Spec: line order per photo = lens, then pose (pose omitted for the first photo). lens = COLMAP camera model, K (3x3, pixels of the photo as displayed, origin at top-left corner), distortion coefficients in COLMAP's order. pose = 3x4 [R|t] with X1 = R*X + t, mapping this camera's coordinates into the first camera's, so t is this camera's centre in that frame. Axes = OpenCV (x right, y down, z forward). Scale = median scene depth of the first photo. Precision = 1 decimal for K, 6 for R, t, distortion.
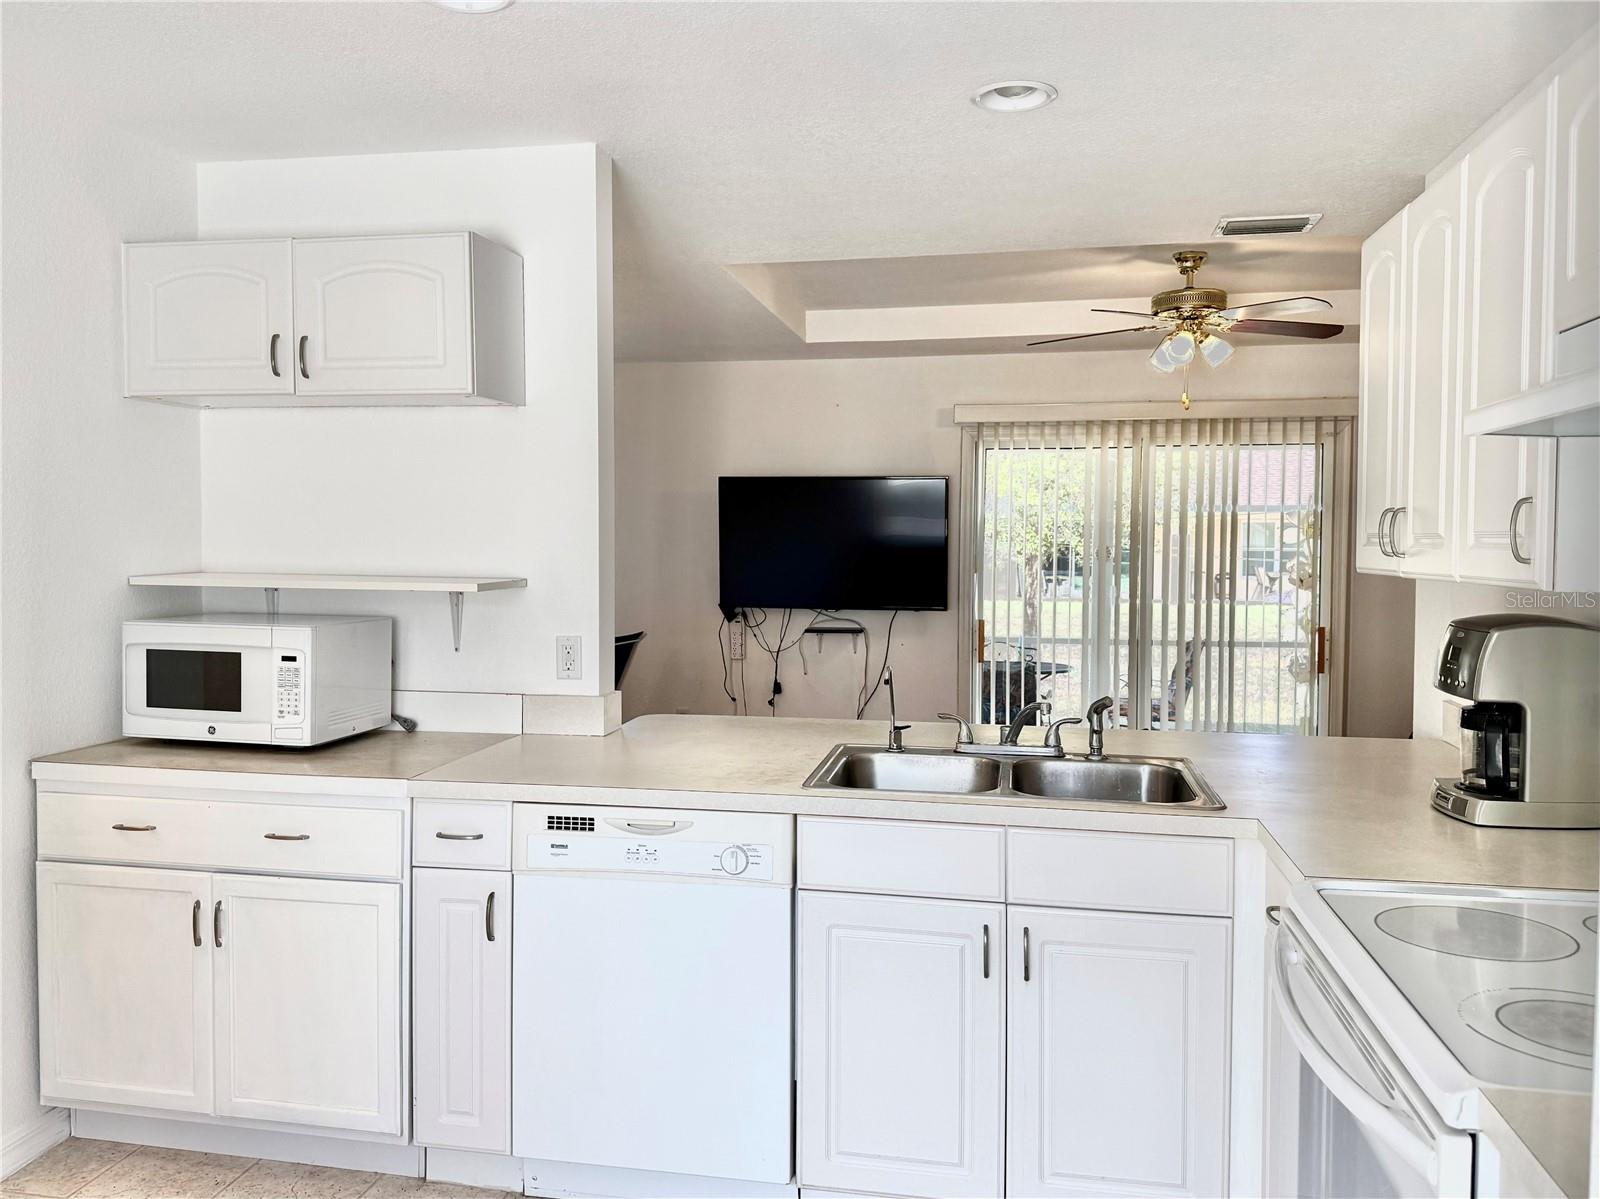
lens RADIAL K [[1214.1, 0, 800.0], [0, 1214.1, 599.5], [0, 0, 1]] dist [0.072039, -0.105761]
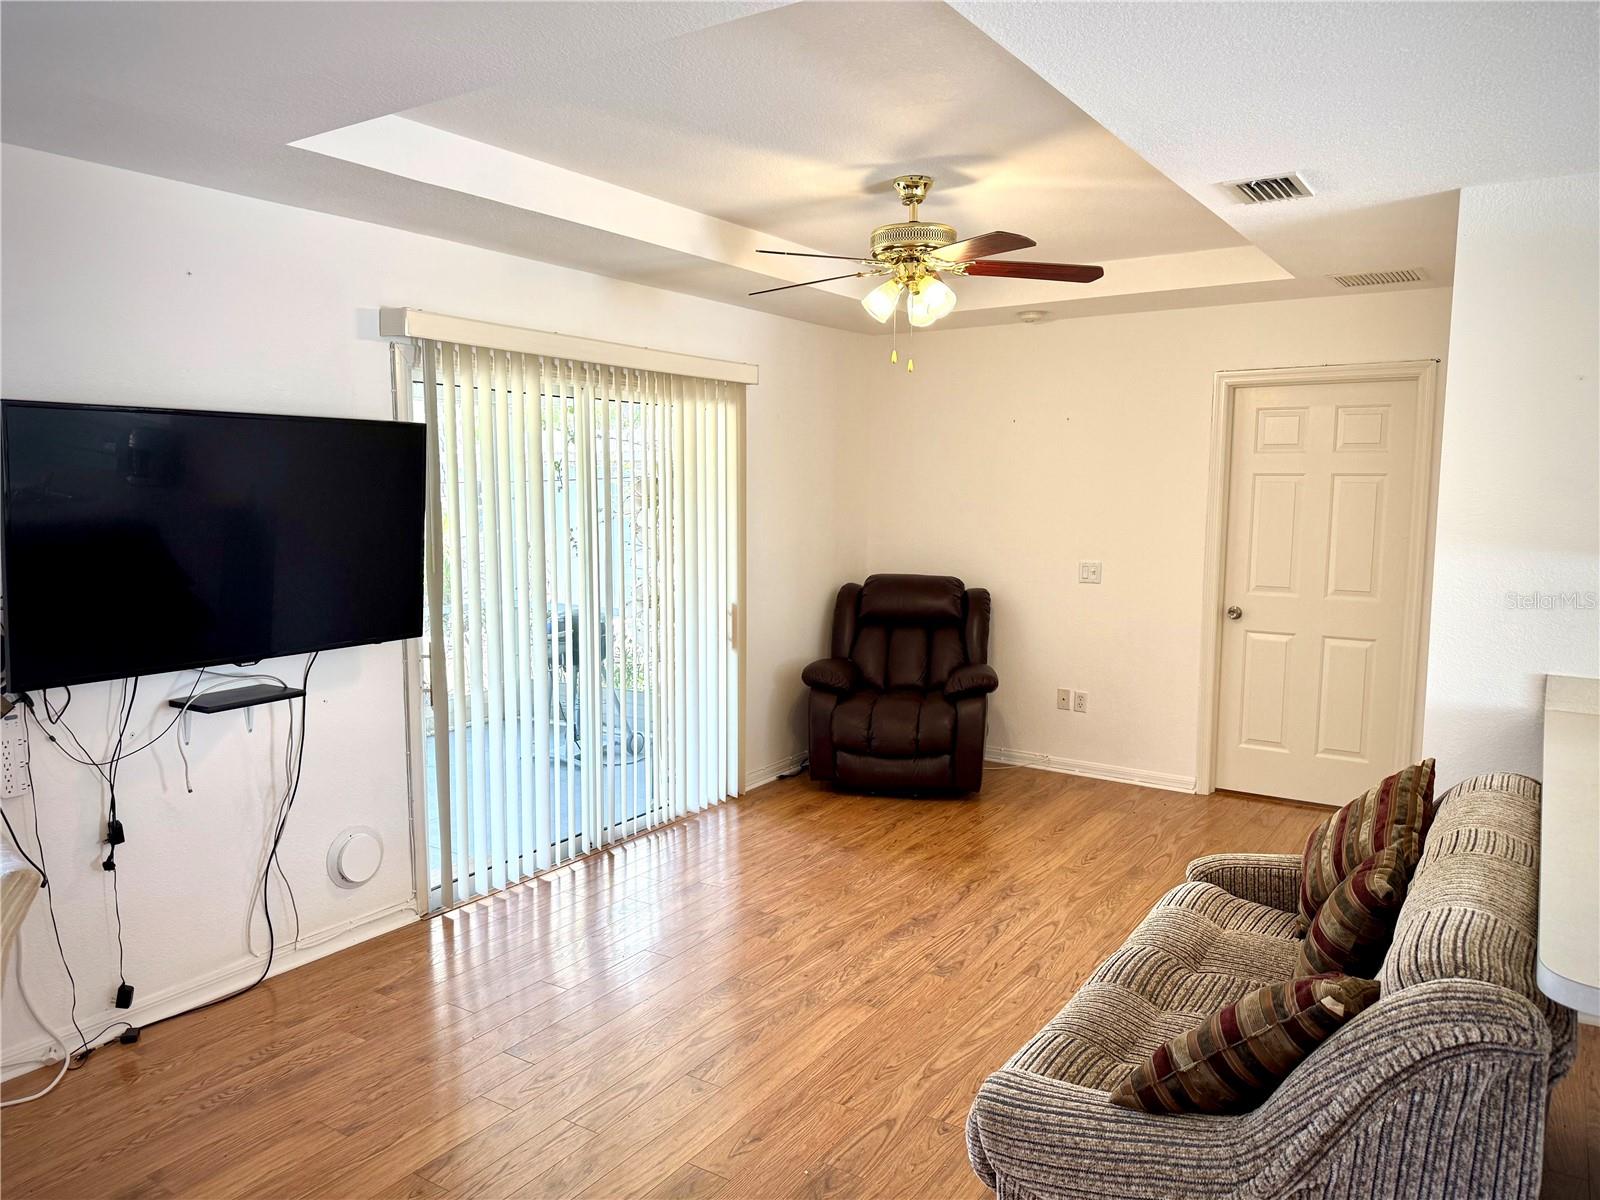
lens RADIAL K [[1214.1, 0, 800.0], [0, 1214.1, 600.0], [0, 0, 1]] dist [0.072039, -0.105761]
pose [[0.426699, -0.115133, 0.897035, -0.347554], [0.032450, 0.993174, 0.112037, -0.072076], [-0.903812, -0.018697, 0.427522, 0.527554]]
